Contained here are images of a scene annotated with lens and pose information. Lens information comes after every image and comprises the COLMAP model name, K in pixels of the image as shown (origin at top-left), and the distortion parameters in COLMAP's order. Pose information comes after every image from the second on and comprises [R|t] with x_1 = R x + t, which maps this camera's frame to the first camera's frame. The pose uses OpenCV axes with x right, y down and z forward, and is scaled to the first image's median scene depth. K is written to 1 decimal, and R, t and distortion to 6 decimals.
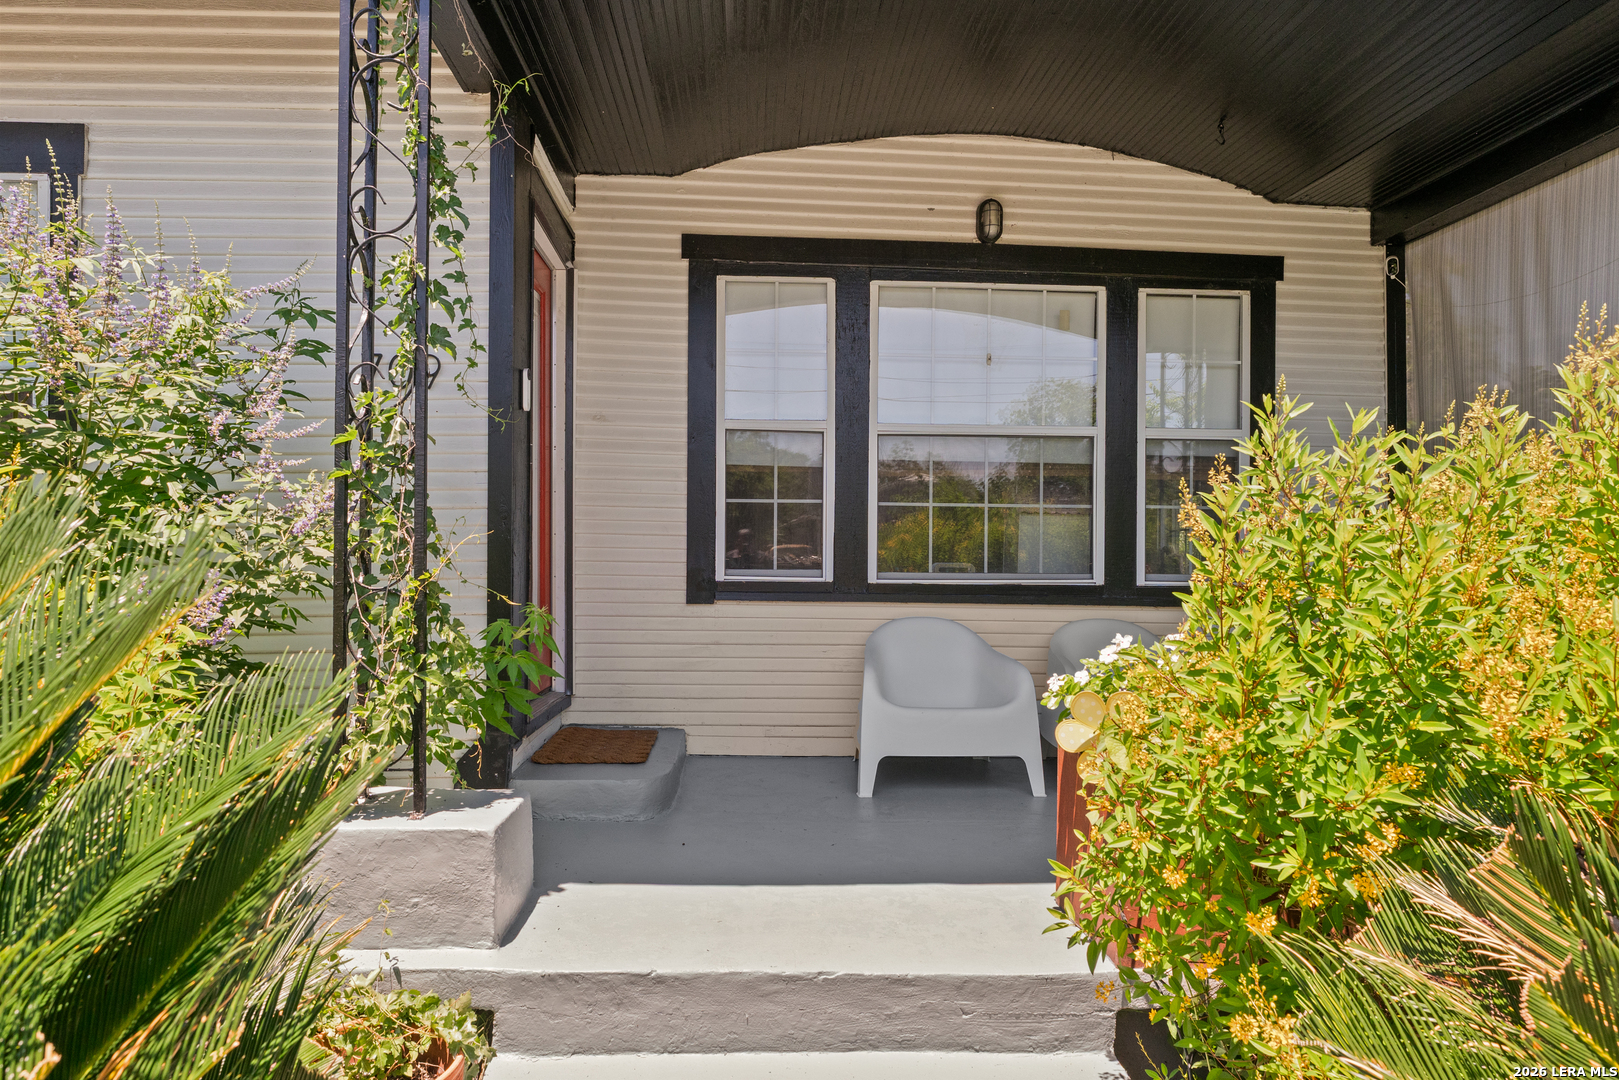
lens RADIAL K [[1001.4, 0, 802.5], [0, 1001.4, 564.3], [0, 0, 1]] dist [0.004148, 0.000295]
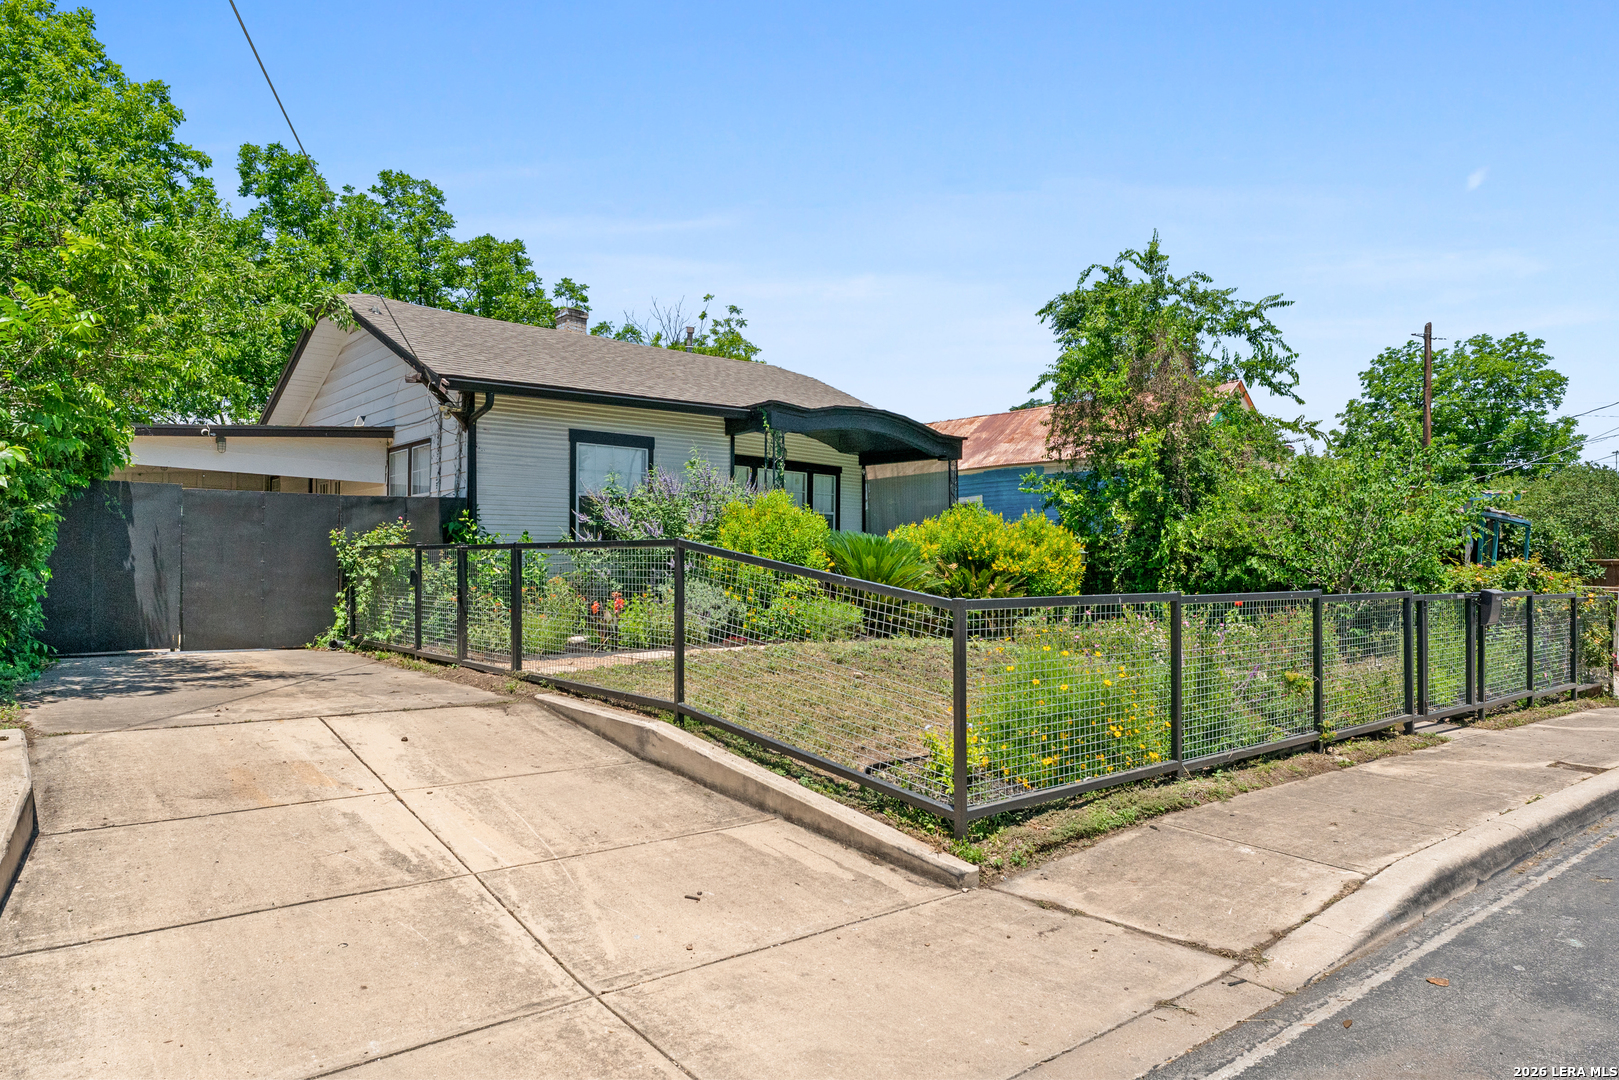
lens RADIAL K [[1001.4, 0, 802.5], [0, 1001.4, 564.3], [0, 0, 1]] dist [0.004148, 0.000295]
pose [[0.783833, 0.000874, 0.620971, -2.090774], [-0.000829, 1.000000, -0.000362, 0.074208], [-0.620971, -0.000231, 0.783834, -1.996606]]
